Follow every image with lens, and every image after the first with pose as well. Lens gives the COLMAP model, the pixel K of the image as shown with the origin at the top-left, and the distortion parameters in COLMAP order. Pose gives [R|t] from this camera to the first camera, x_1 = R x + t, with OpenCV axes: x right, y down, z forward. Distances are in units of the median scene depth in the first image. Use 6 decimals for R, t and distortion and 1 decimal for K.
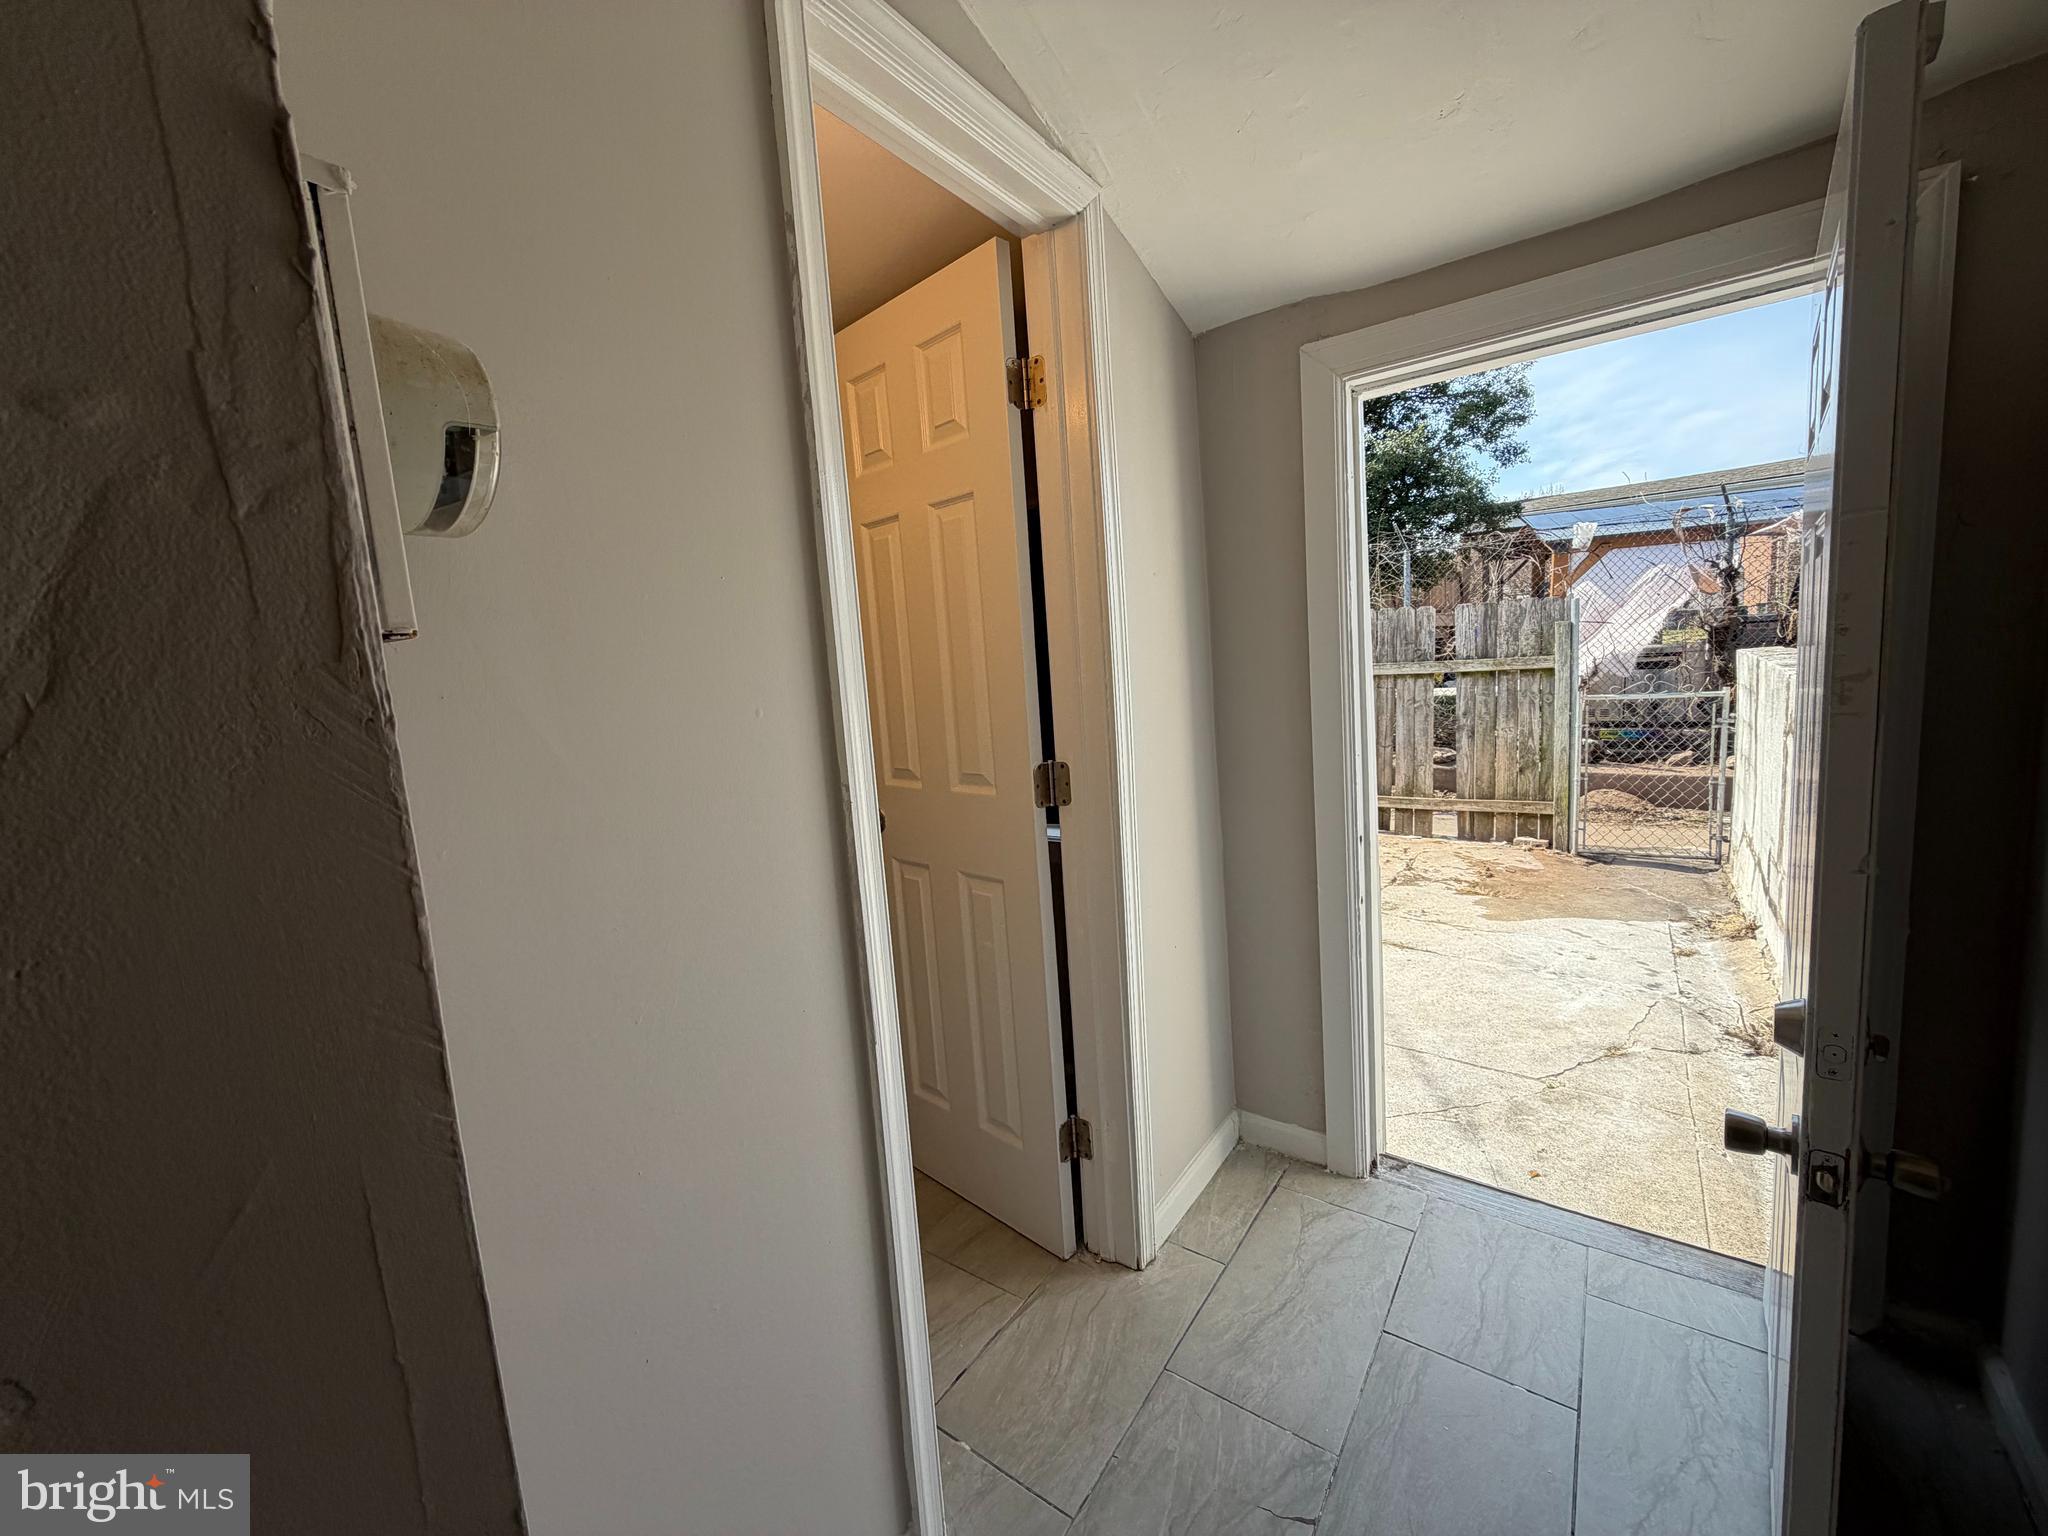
lens RADIAL K [[810.6, 0, 1028.3], [0, 810.6, 762.1], [0, 0, 1]] dist [-0.003258, 0.000142]
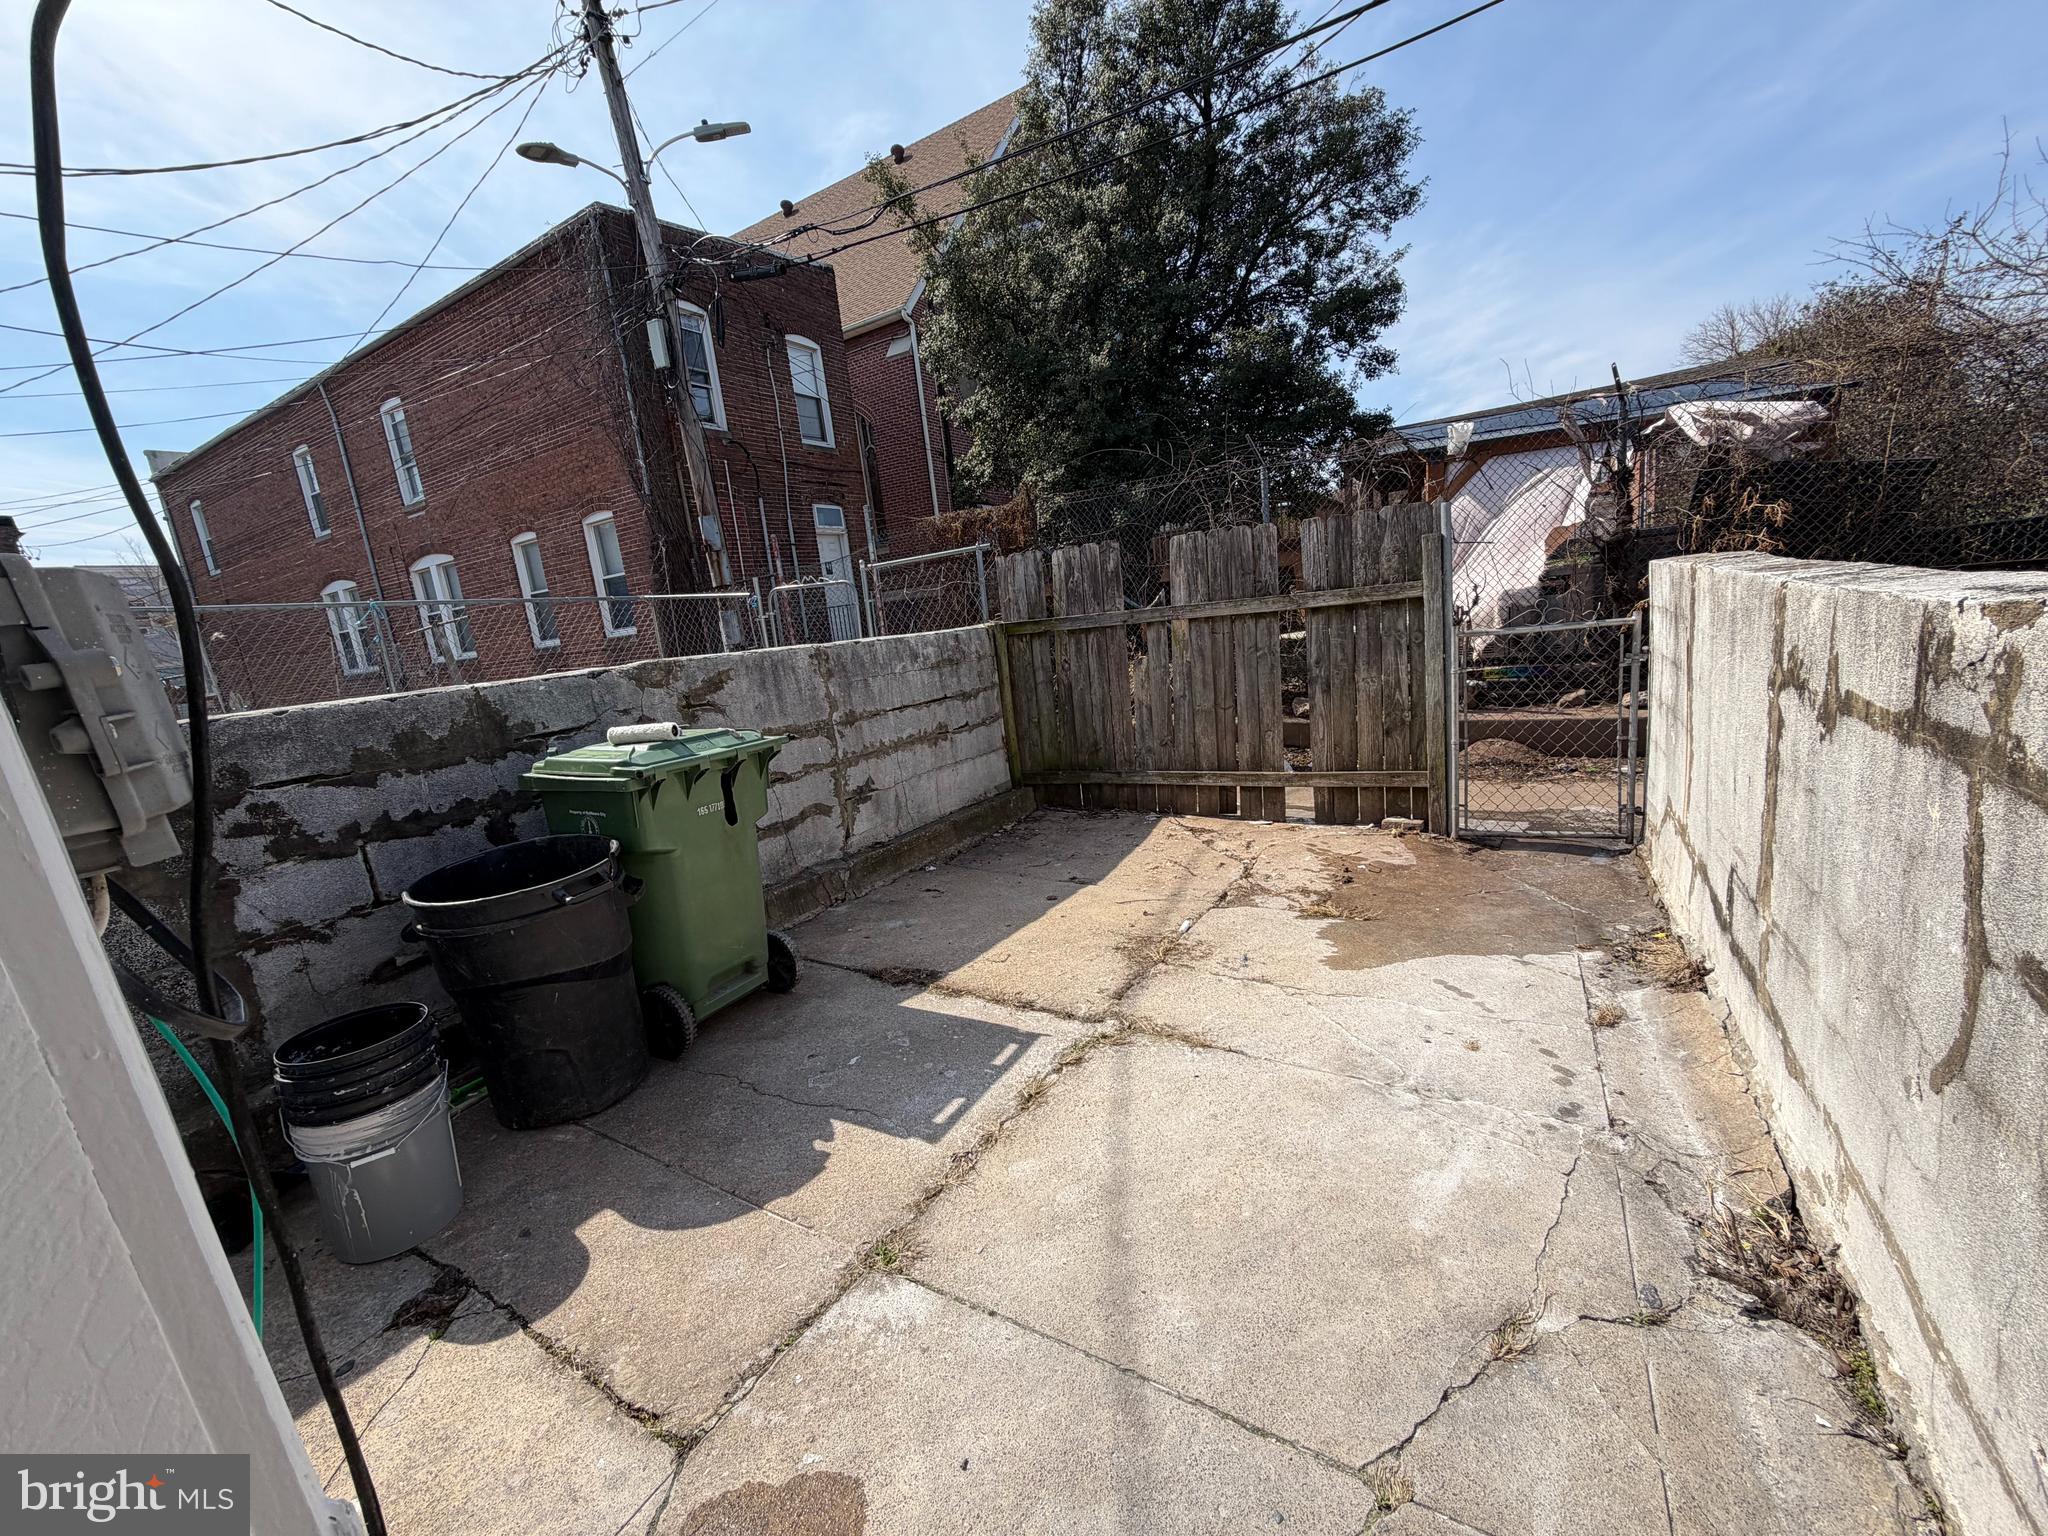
lens RADIAL K [[810.6, 0, 1027.8], [0, 810.6, 766.3], [0, 0, 1]] dist [-0.003258, 0.000142]
pose [[0.993372, -0.064928, 0.094851, 0.193693], [0.059465, 0.996465, 0.059336, -0.024077], [-0.098368, -0.053303, 0.993722, 0.265134]]
